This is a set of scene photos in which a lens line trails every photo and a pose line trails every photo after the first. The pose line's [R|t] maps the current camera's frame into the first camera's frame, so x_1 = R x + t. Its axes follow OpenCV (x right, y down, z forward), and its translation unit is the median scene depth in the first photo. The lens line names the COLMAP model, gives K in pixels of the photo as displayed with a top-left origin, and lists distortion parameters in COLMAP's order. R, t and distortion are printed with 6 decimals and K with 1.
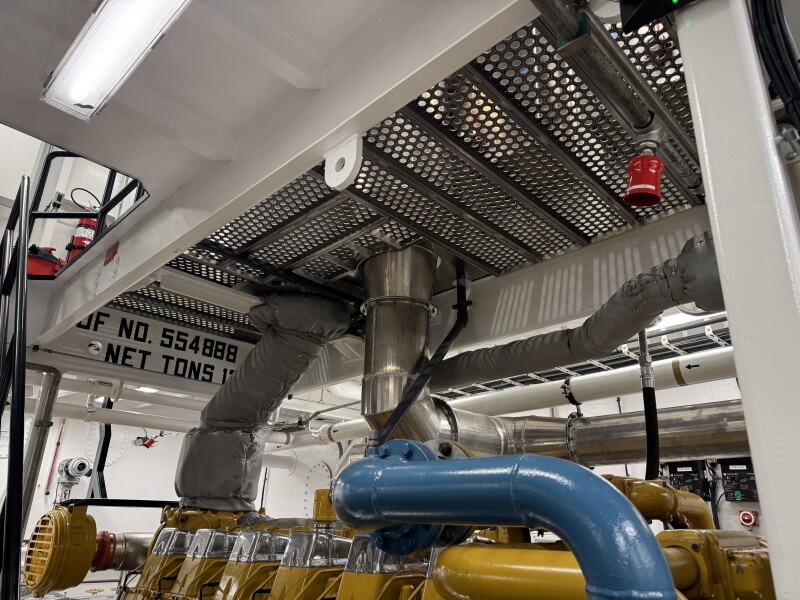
lens RADIAL K [[549.1, 0, 406.1], [0, 549.1, 306.5], [0, 0, 1]] dist [-0.019284, -0.004725]
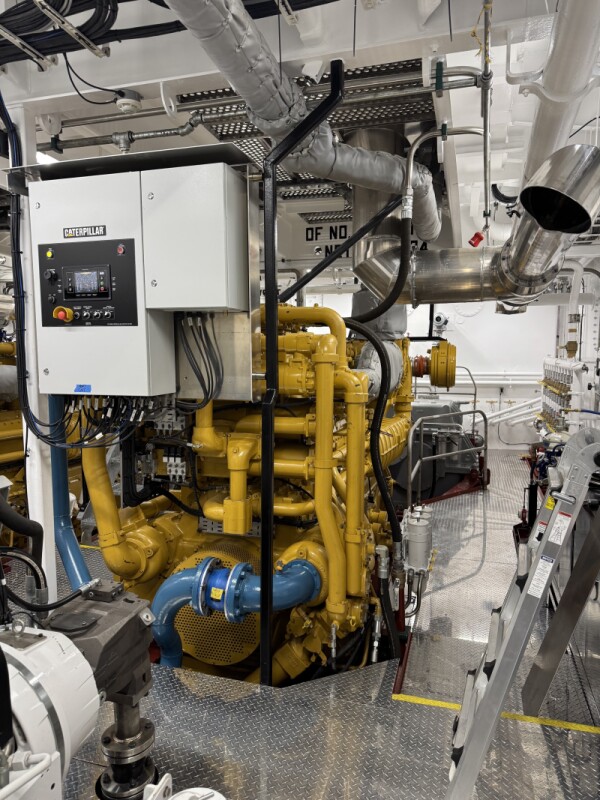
lens RADIAL K [[549.1, 0, 302.1], [0, 549.1, 402.0], [0, 0, 1]] dist [-0.019284, -0.004725]
pose [[0.432016, 0.066209, -0.899432, 0.843789], [0.326562, 0.918142, 0.224440, 0.099473], [0.840666, -0.390682, 0.375031, 0.157939]]
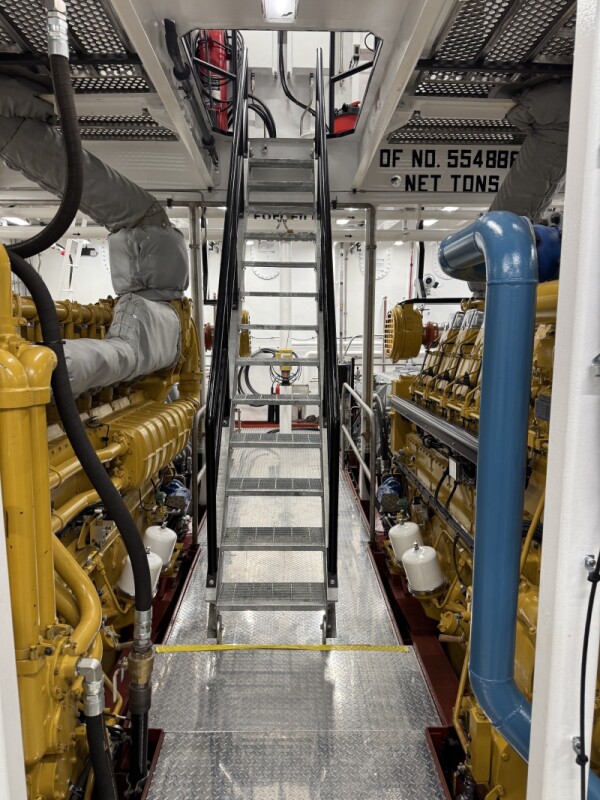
lens RADIAL K [[549.1, 0, 297.5], [0, 549.1, 400.6], [0, 0, 1]] dist [-0.019284, -0.004725]
pose [[0.685023, 0.090006, -0.722940, 0.201872], [0.266211, 0.892789, 0.363400, 0.009055], [0.678141, -0.441392, 0.587620, -0.092643]]
